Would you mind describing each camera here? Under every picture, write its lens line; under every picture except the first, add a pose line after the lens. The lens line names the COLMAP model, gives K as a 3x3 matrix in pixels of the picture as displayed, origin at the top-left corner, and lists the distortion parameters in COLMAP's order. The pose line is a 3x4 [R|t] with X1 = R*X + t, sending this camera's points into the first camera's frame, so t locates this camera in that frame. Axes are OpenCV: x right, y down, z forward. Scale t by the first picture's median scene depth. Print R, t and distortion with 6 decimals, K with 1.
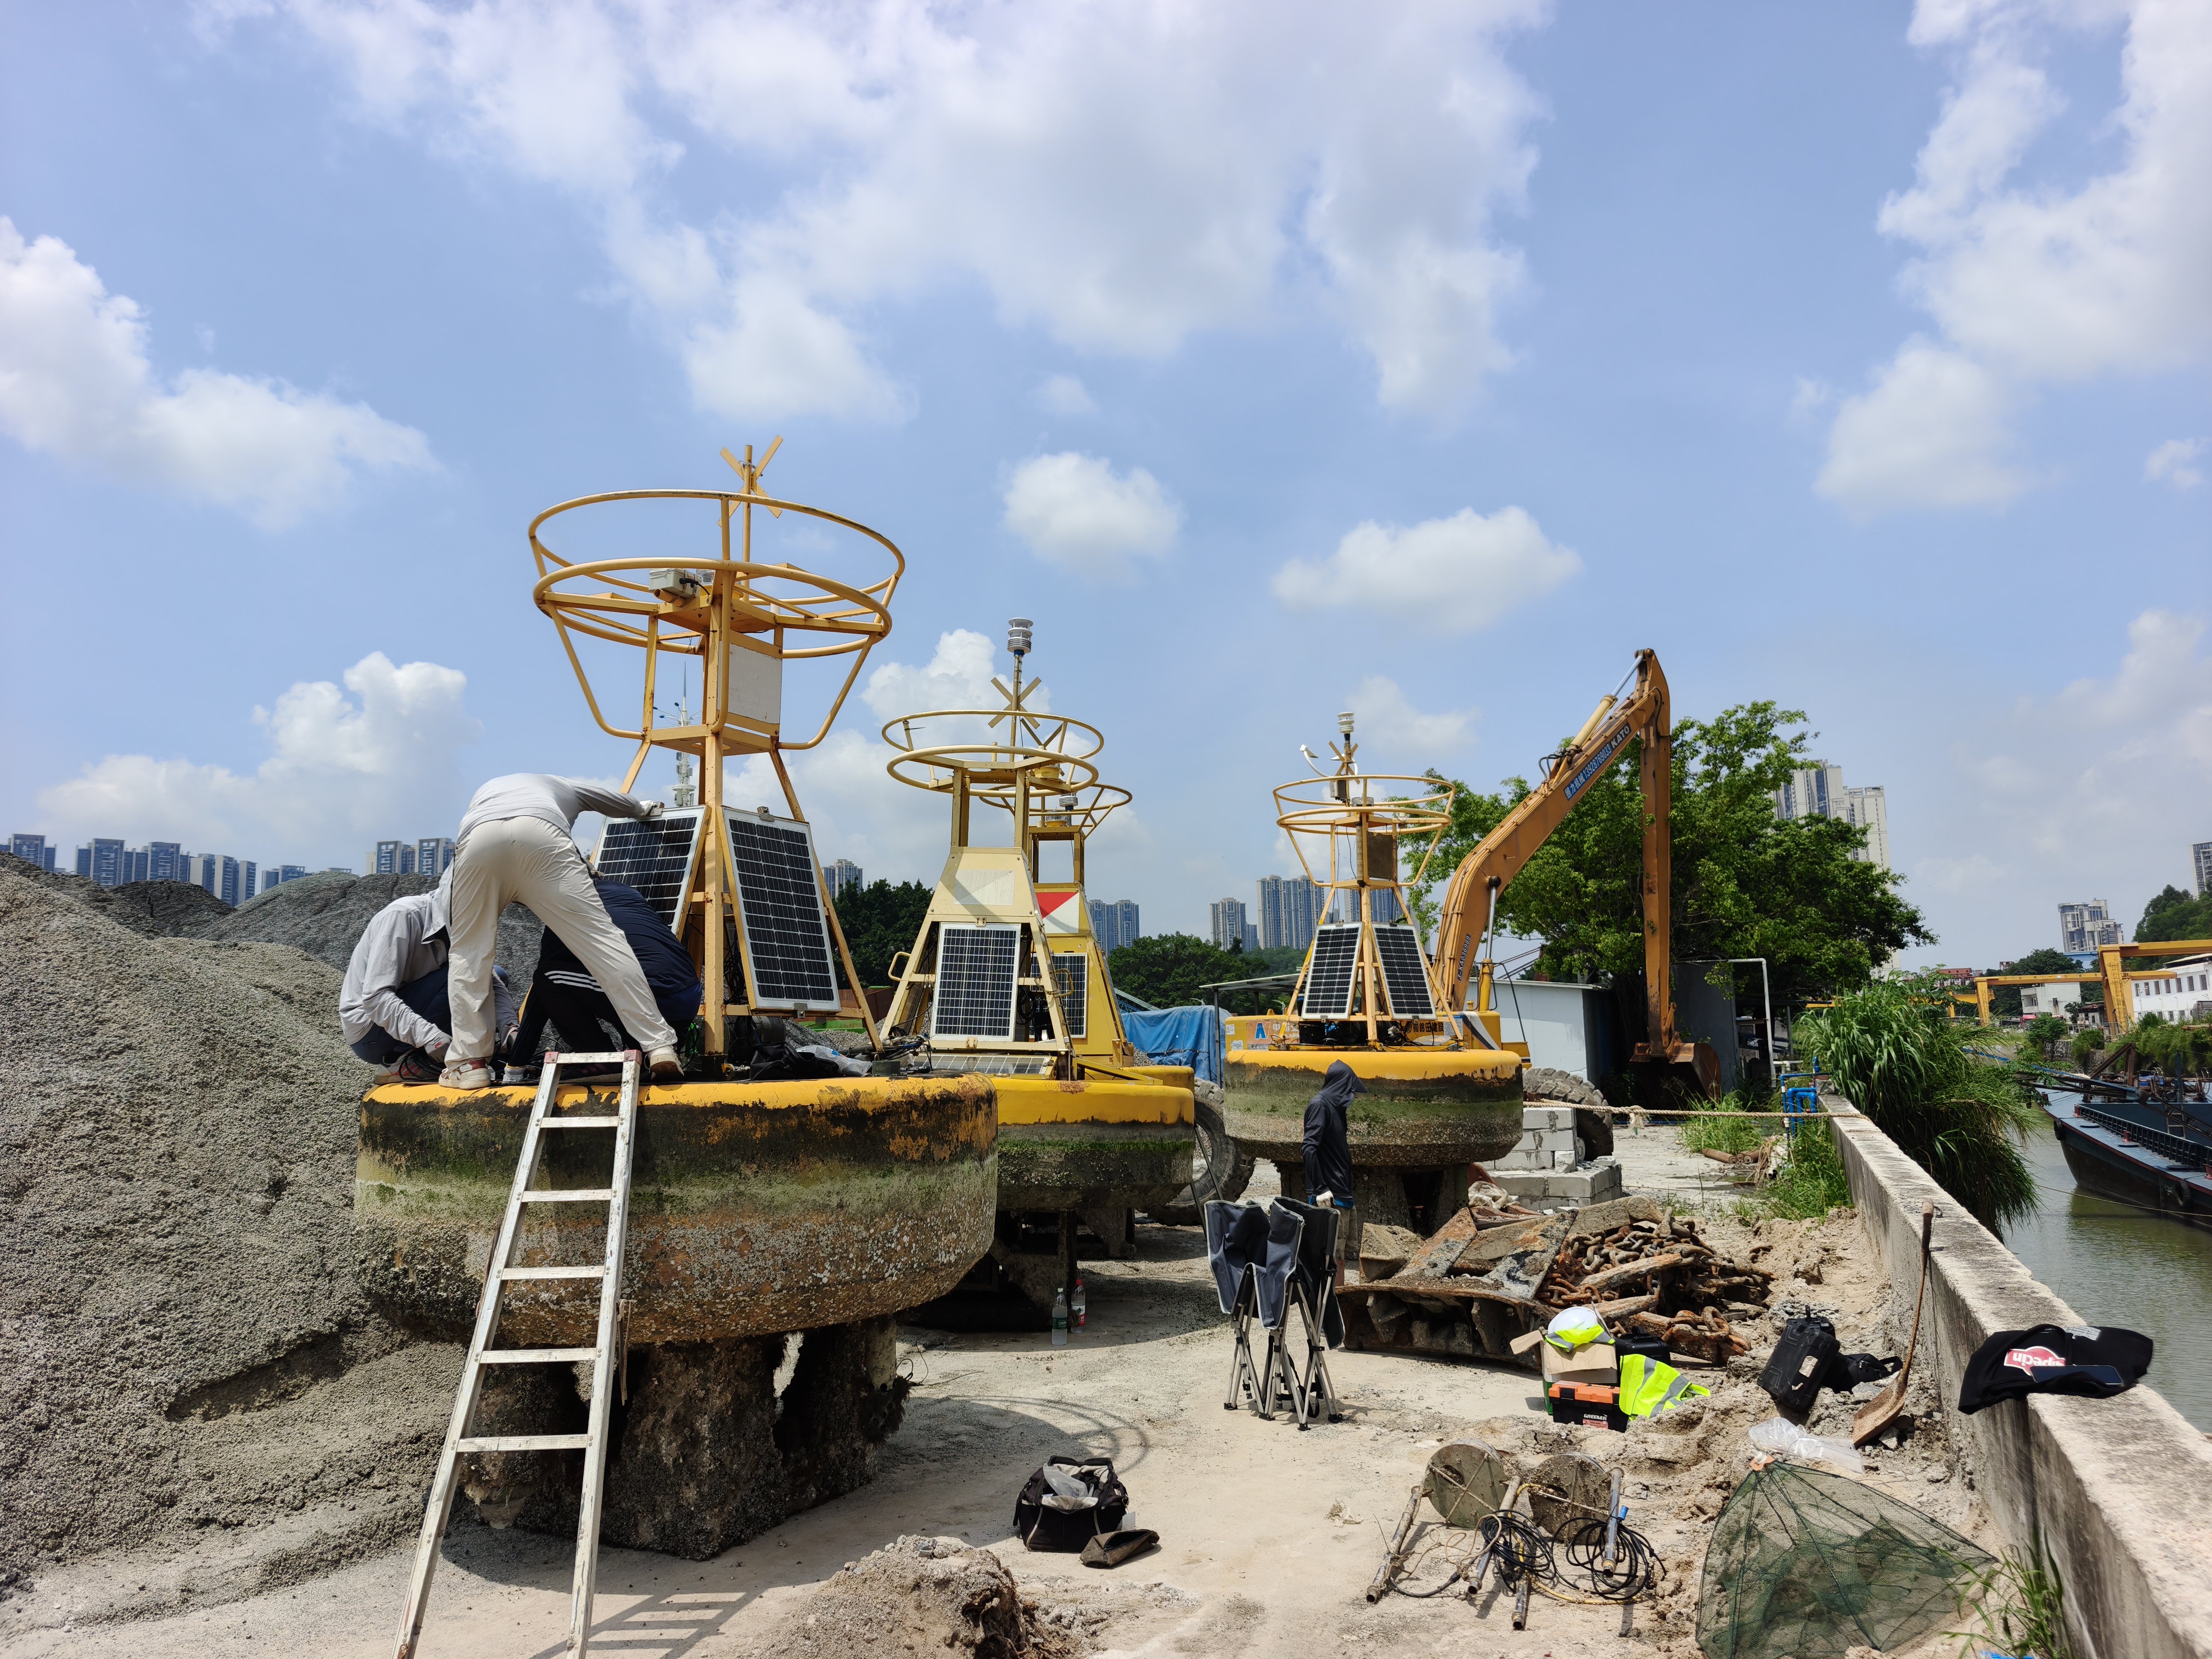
lens RADIAL K [[1537.0, 0, 1106.0], [0, 1537.0, 829.5], [0, 0, 1]] dist [0.042411, -0.004219]
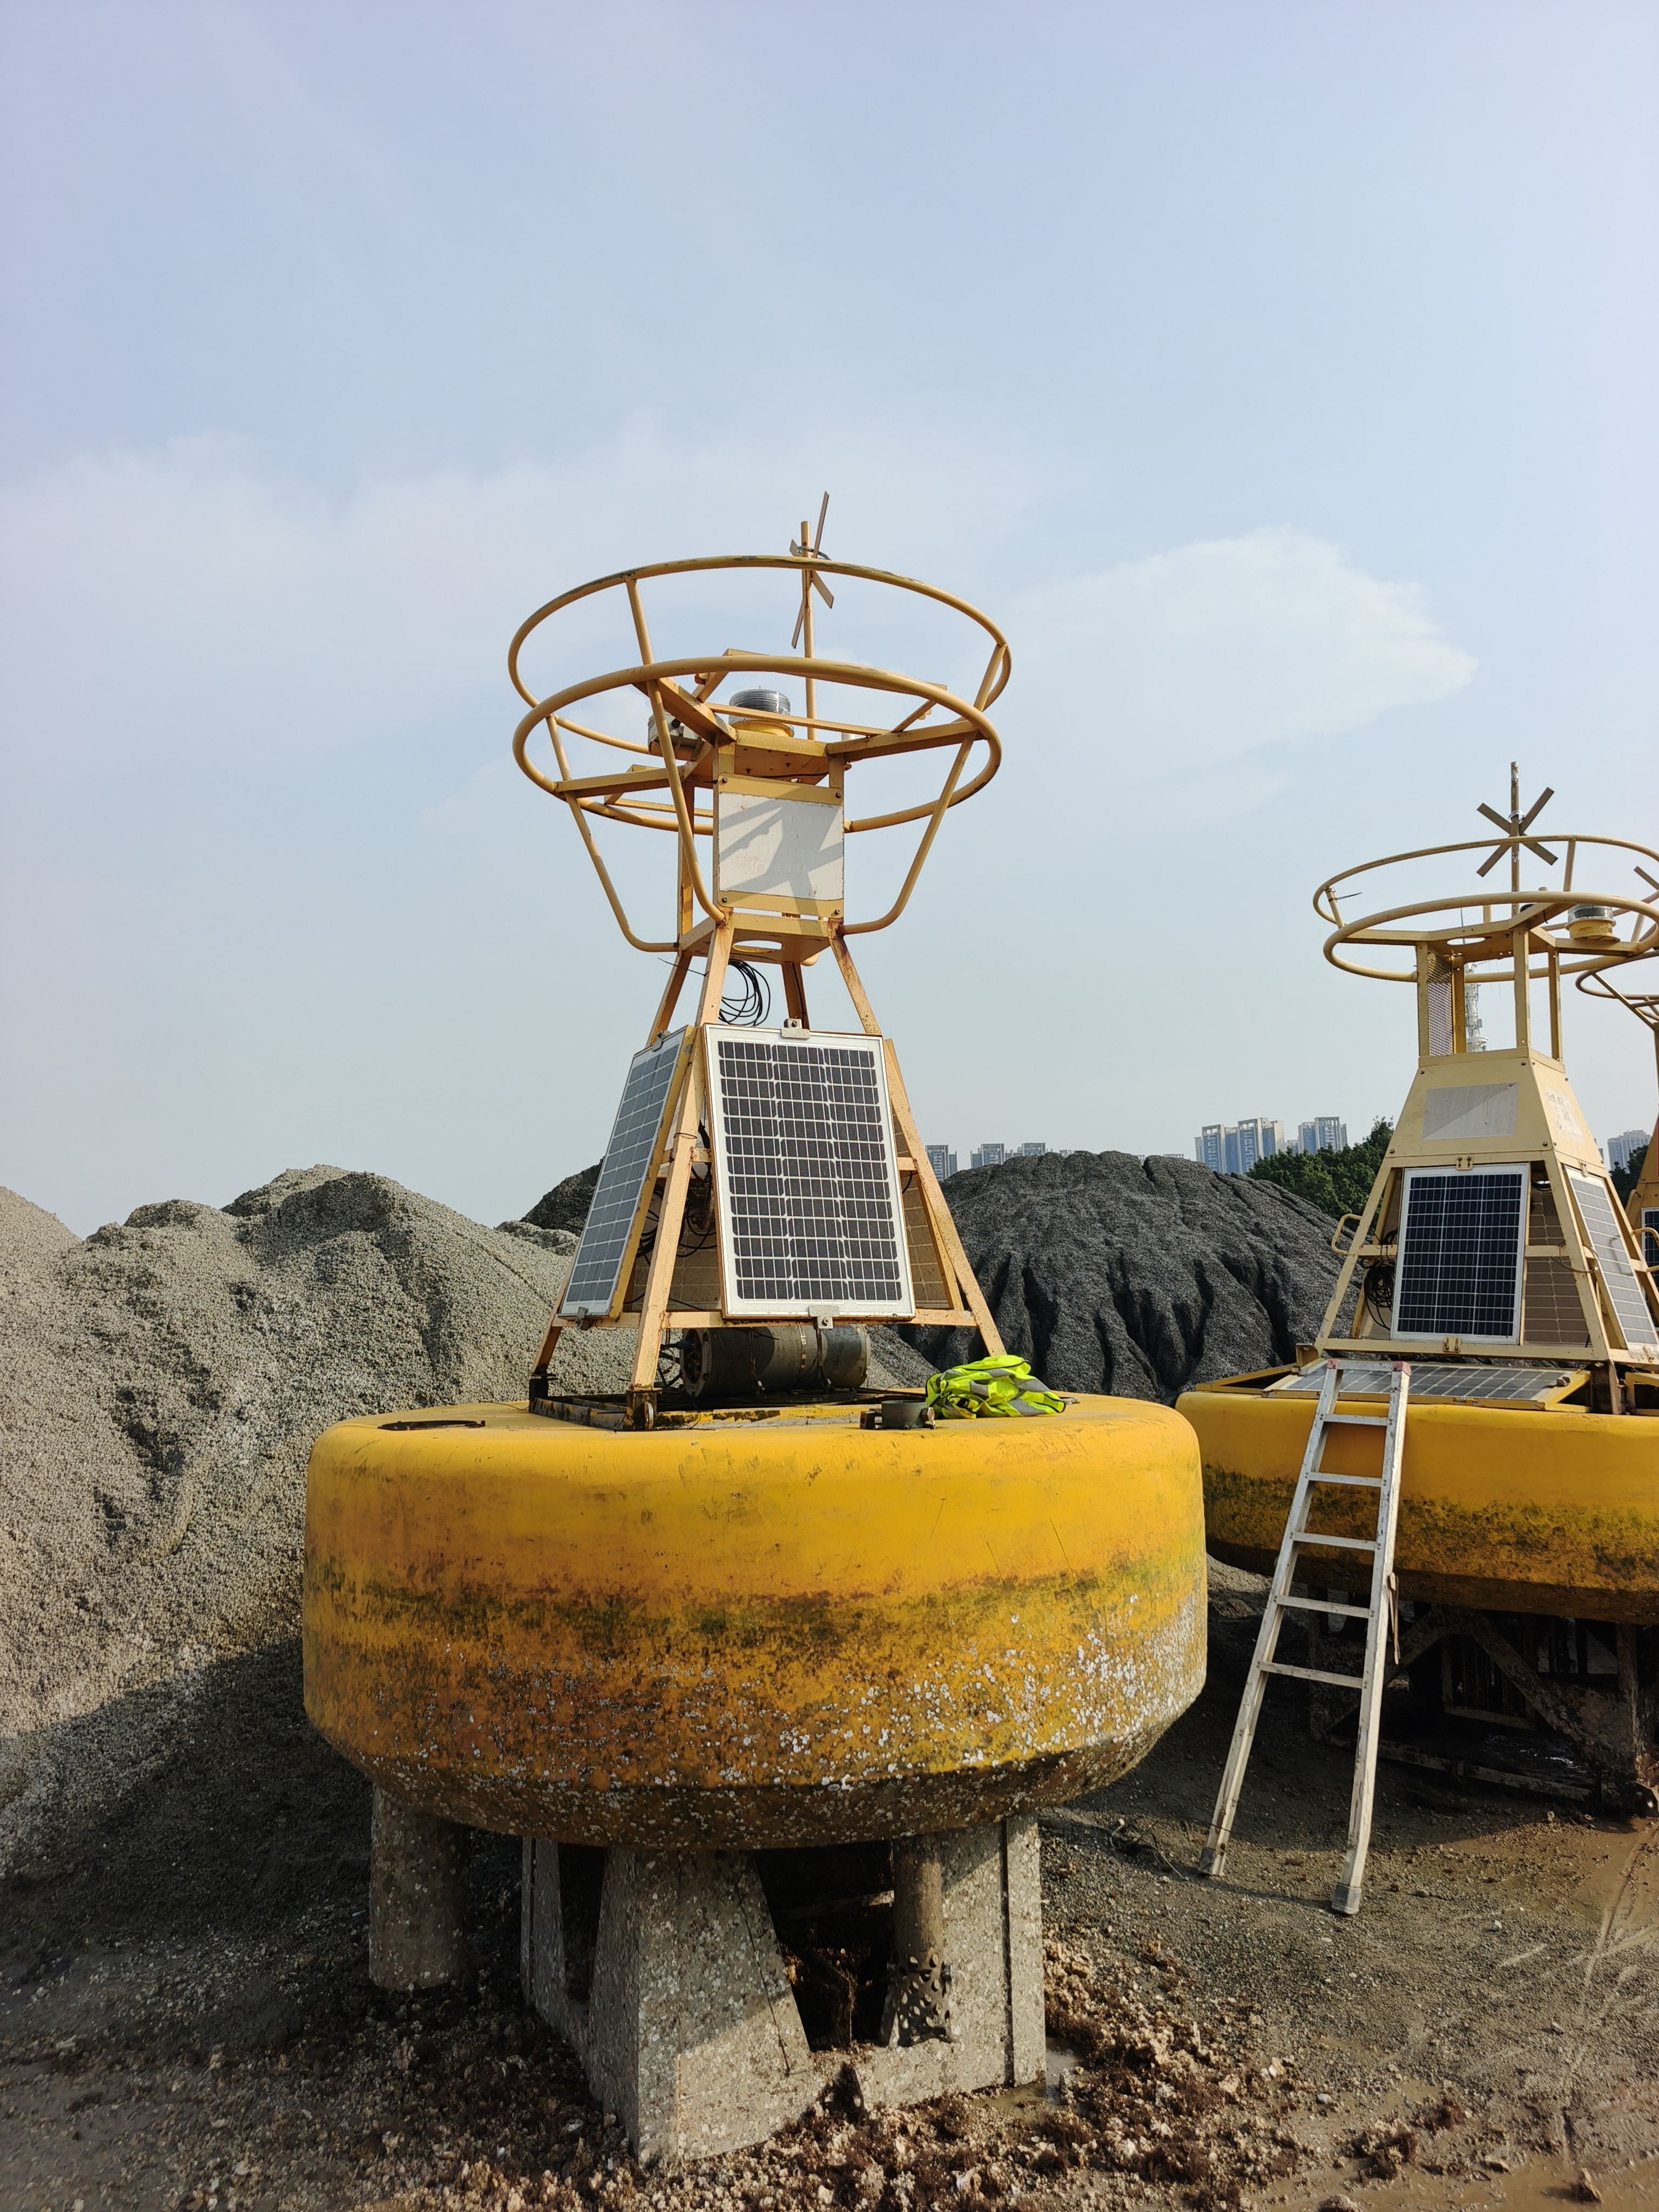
lens RADIAL K [[1537.0, 0, 824.1], [0, 1537.0, 1092.9], [0, 0, 1]] dist [0.042411, -0.004219]
pose [[0.759538, -0.099437, -0.642818, 0.144737], [0.095850, 0.994568, -0.040596, 0.030349], [0.643363, -0.030780, 0.764942, 0.309301]]
